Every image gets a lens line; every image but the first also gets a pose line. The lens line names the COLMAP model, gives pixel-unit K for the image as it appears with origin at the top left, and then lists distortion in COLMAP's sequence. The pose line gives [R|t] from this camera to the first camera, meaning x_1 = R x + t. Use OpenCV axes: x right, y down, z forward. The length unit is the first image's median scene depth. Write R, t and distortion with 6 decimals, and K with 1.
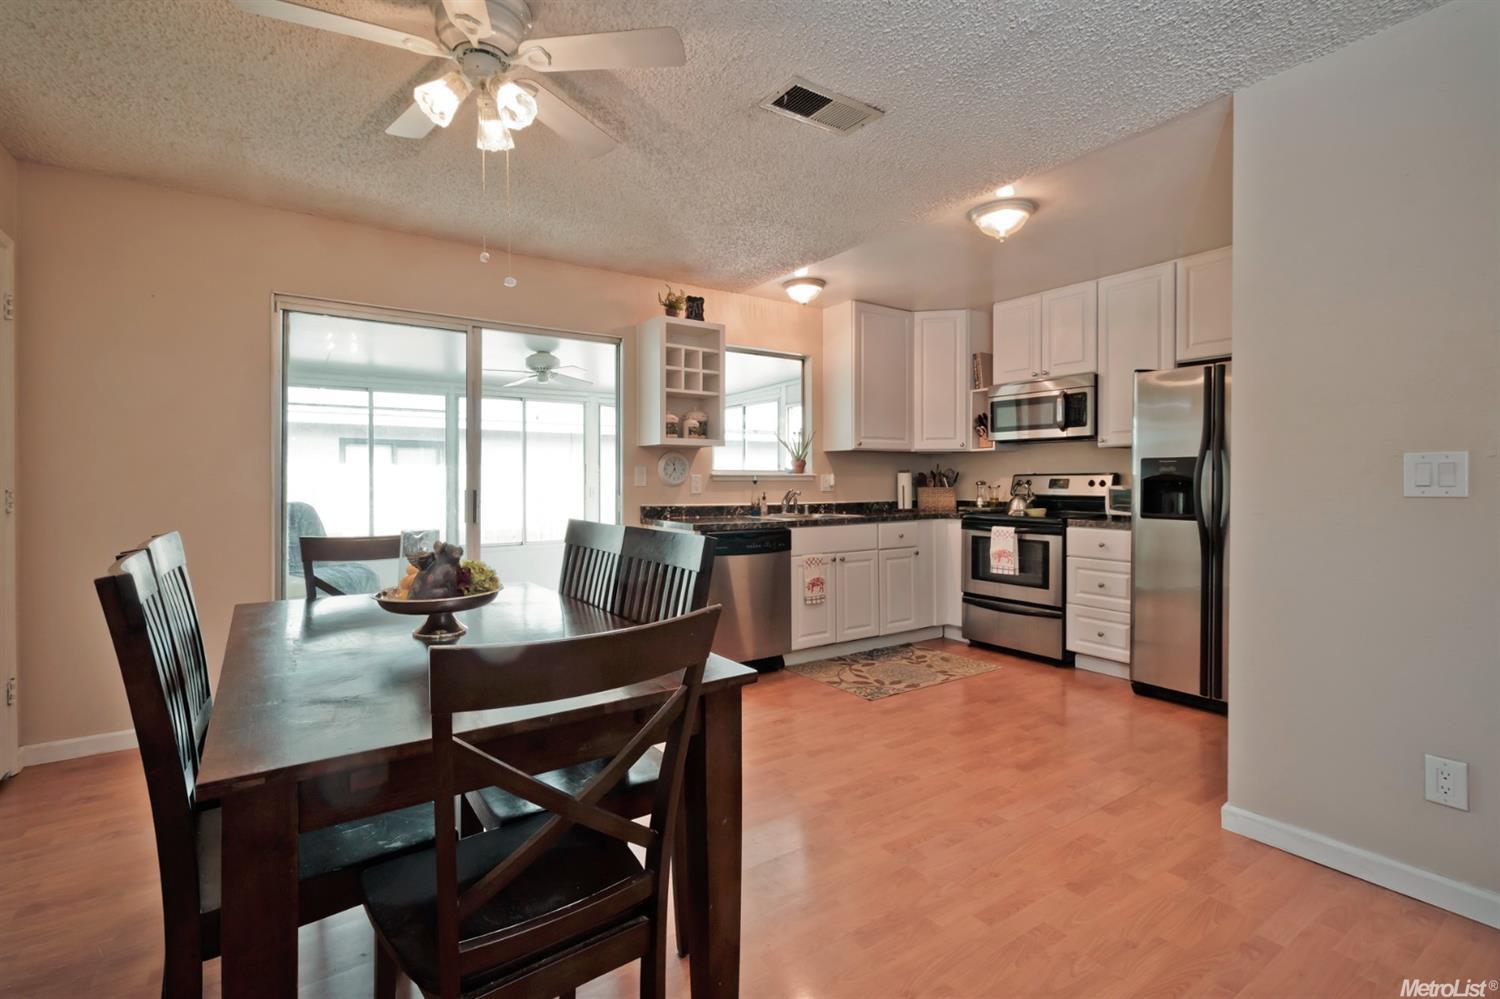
lens RADIAL K [[694.9, 0, 732.6], [0, 694.9, 486.2], [0, 0, 1]] dist [-0.000315, 0.000045]
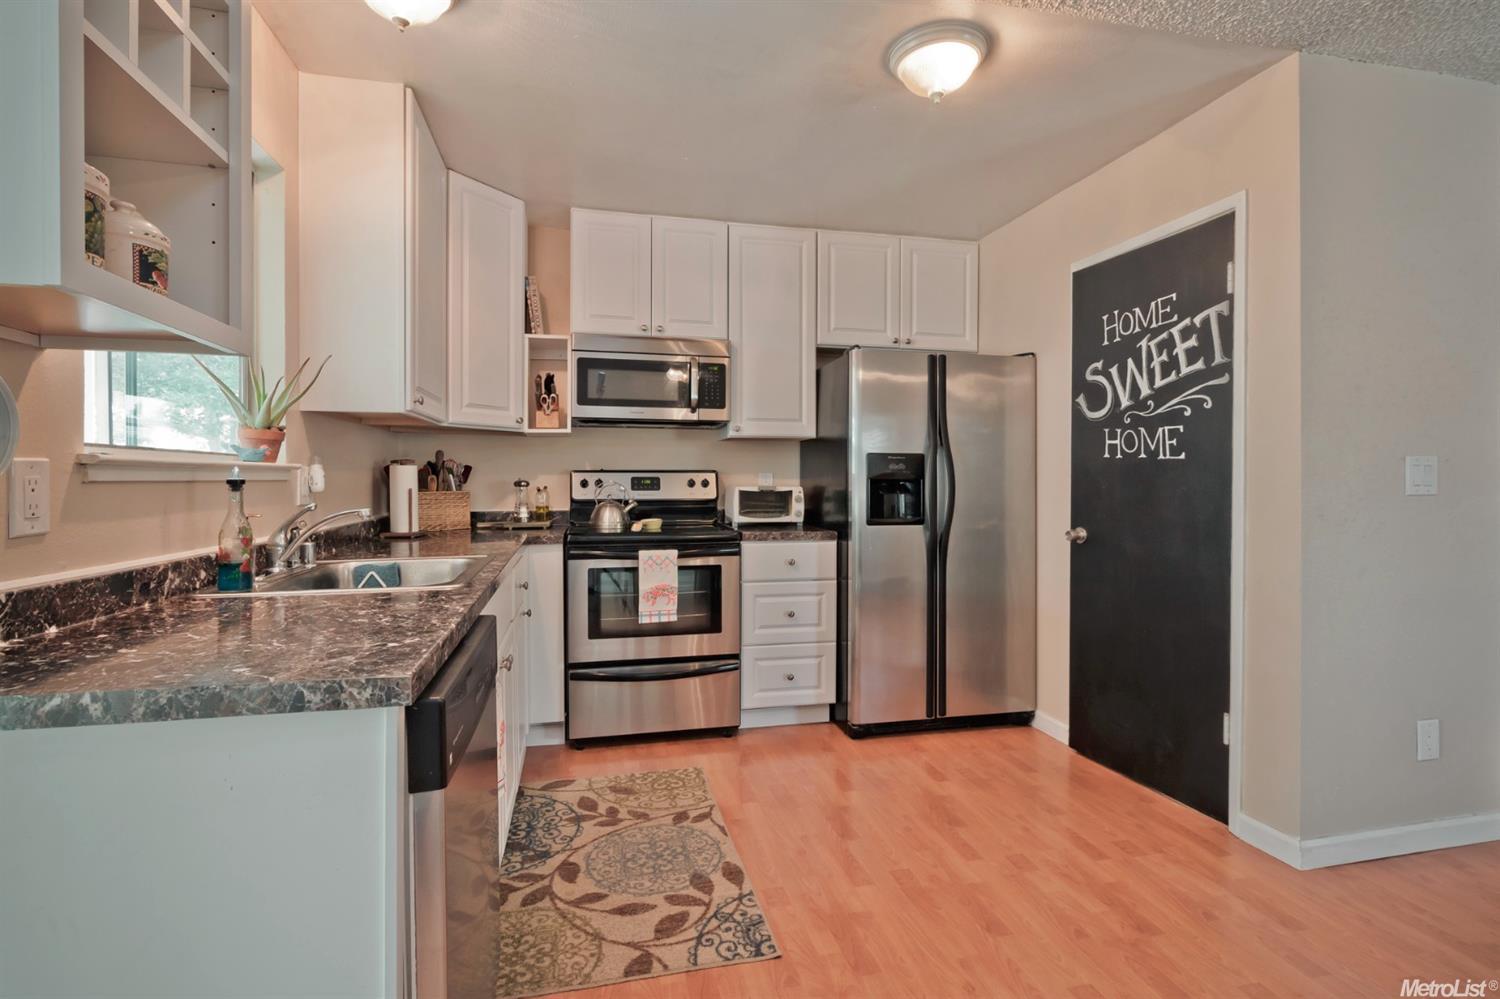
lens RADIAL K [[699.4, 0, 747.6], [0, 699.4, 475.1], [0, 0, 1]] dist [0.014296, 0.000108]
pose [[0.345745, 0.005905, 0.938310, -0.205742], [0.006502, 0.999941, -0.008688, -0.006253], [-0.938306, 0.009105, 0.345687, 0.705387]]
